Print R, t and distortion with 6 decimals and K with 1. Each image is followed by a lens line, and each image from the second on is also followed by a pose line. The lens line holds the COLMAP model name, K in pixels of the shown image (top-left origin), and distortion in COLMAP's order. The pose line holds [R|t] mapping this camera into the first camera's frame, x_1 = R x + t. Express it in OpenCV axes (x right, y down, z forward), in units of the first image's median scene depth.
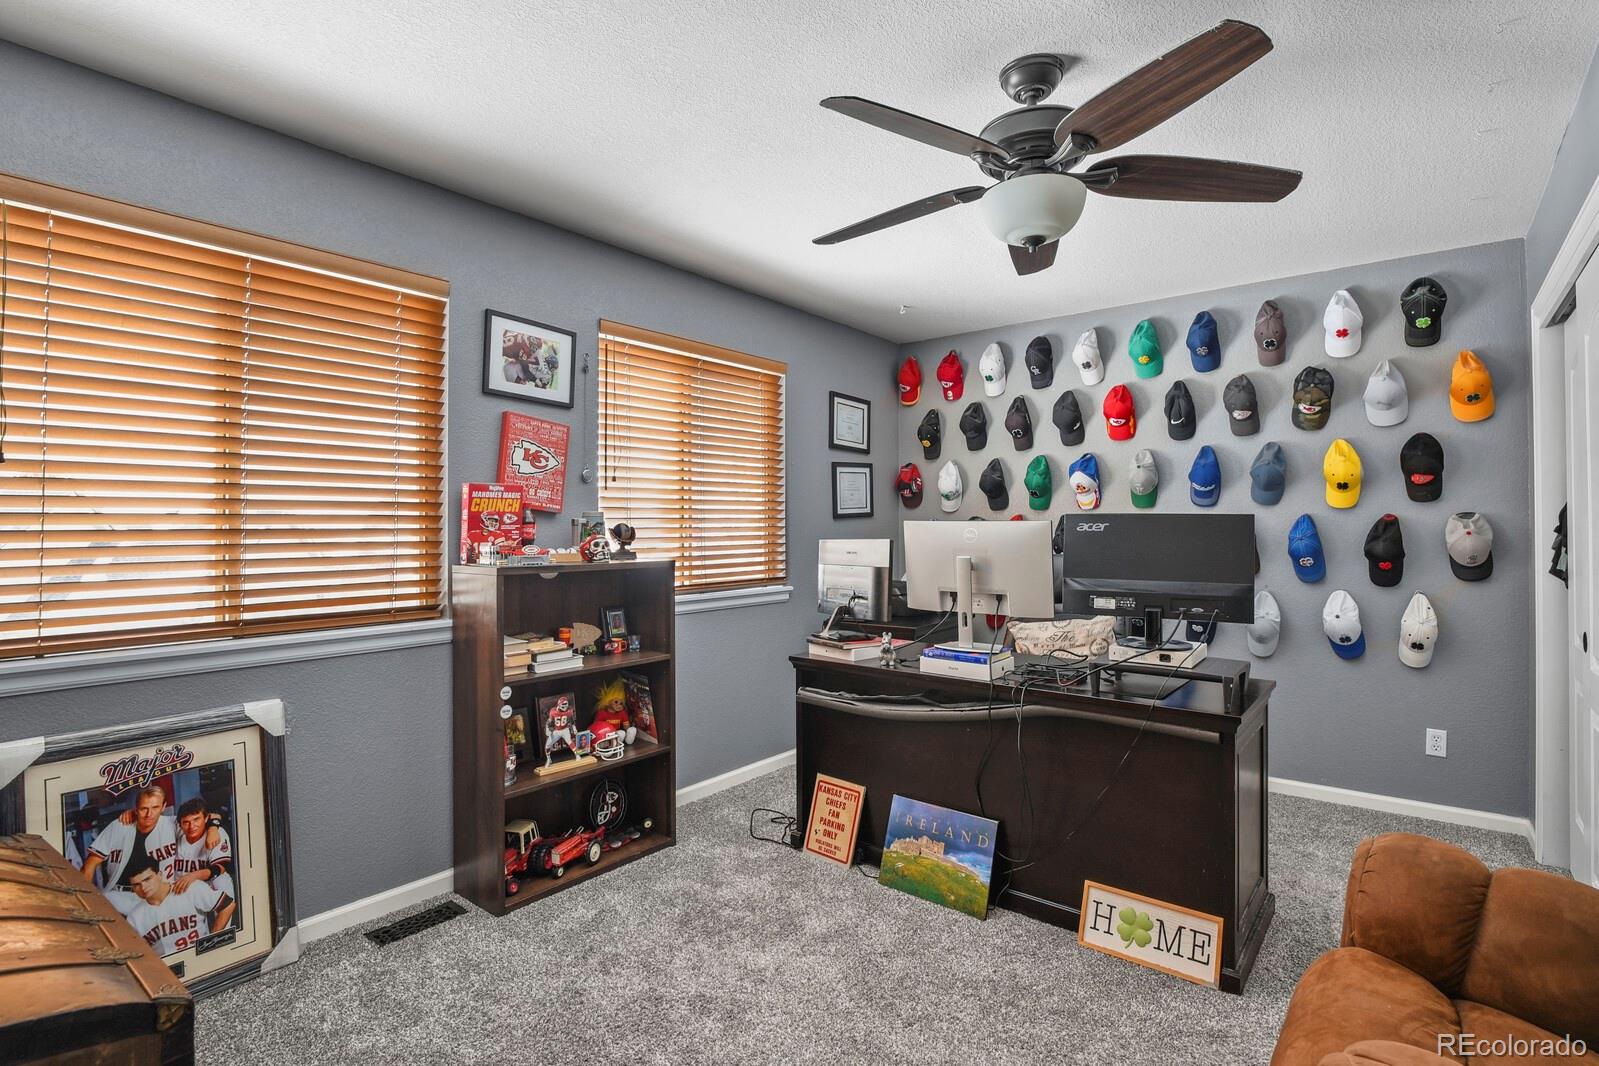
lens RADIAL K [[784.9, 0, 806.6], [0, 784.9, 525.3], [0, 0, 1]] dist [-0.017596, -0.000824]
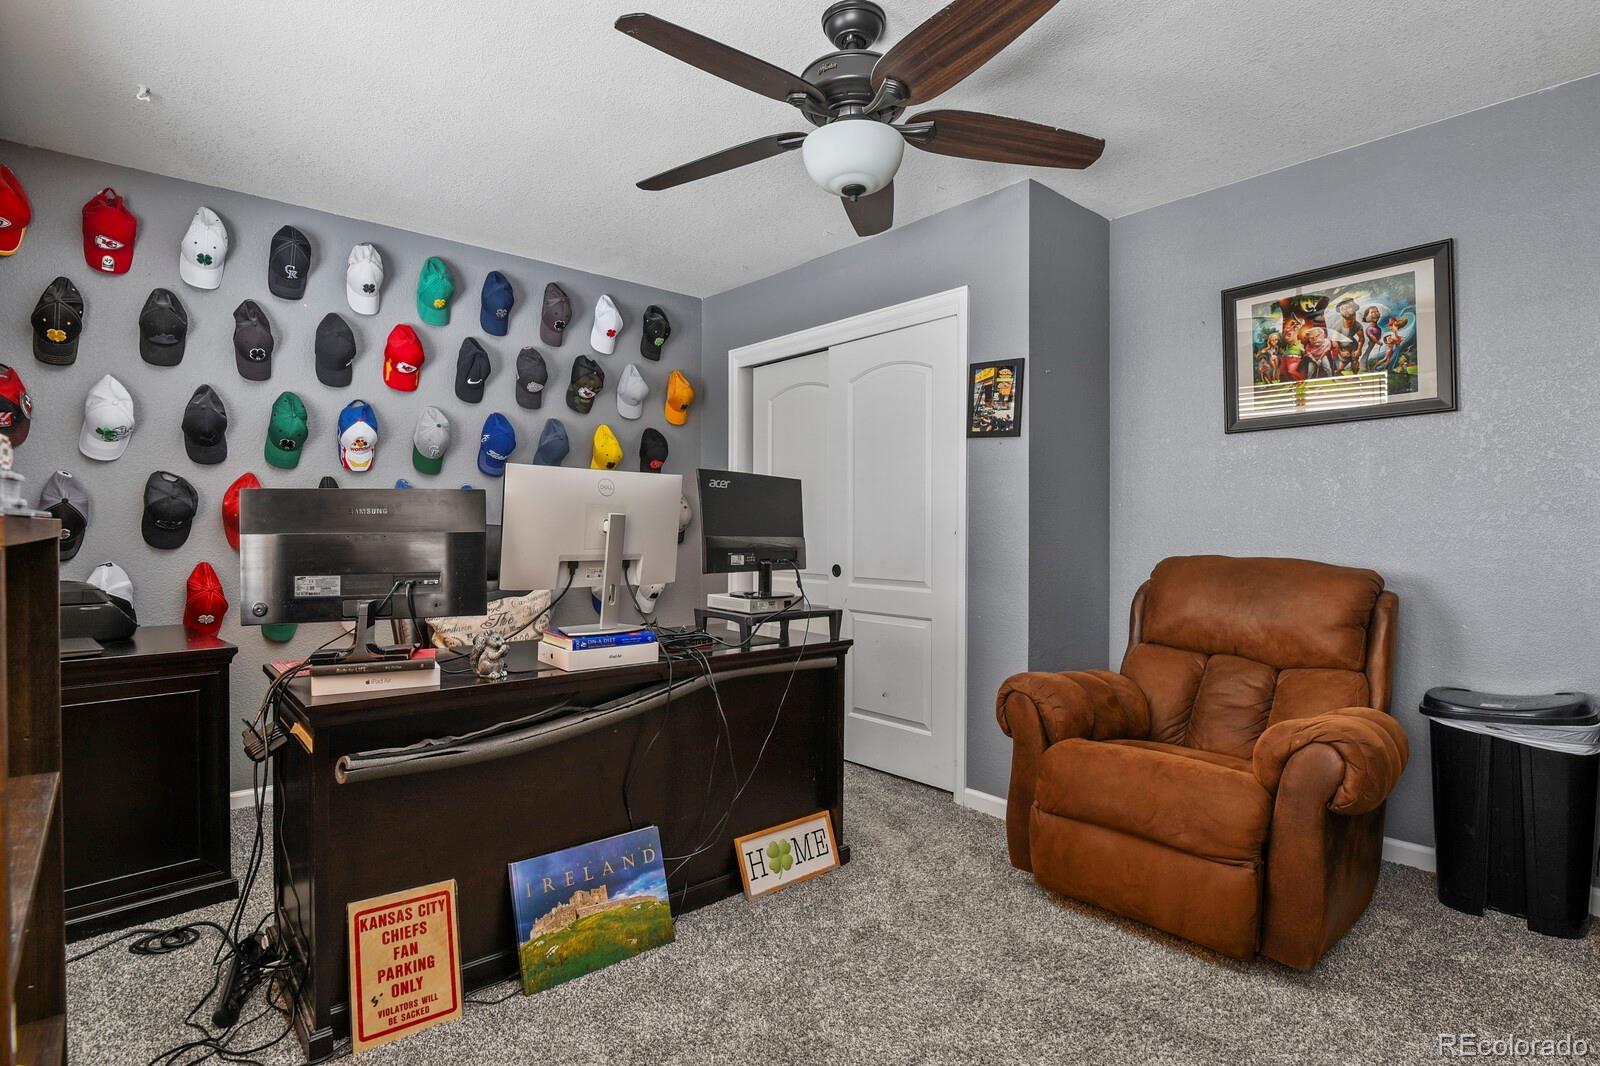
lens RADIAL K [[785.4, 0, 803.9], [0, 785.4, 545.7], [0, 0, 1]] dist [-0.017596, -0.000824]
pose [[0.168609, -0.021453, 0.985450, -0.478163], [-0.007215, 0.999709, 0.022998, 0.046147], [-0.985657, -0.010988, 0.168405, 0.597332]]
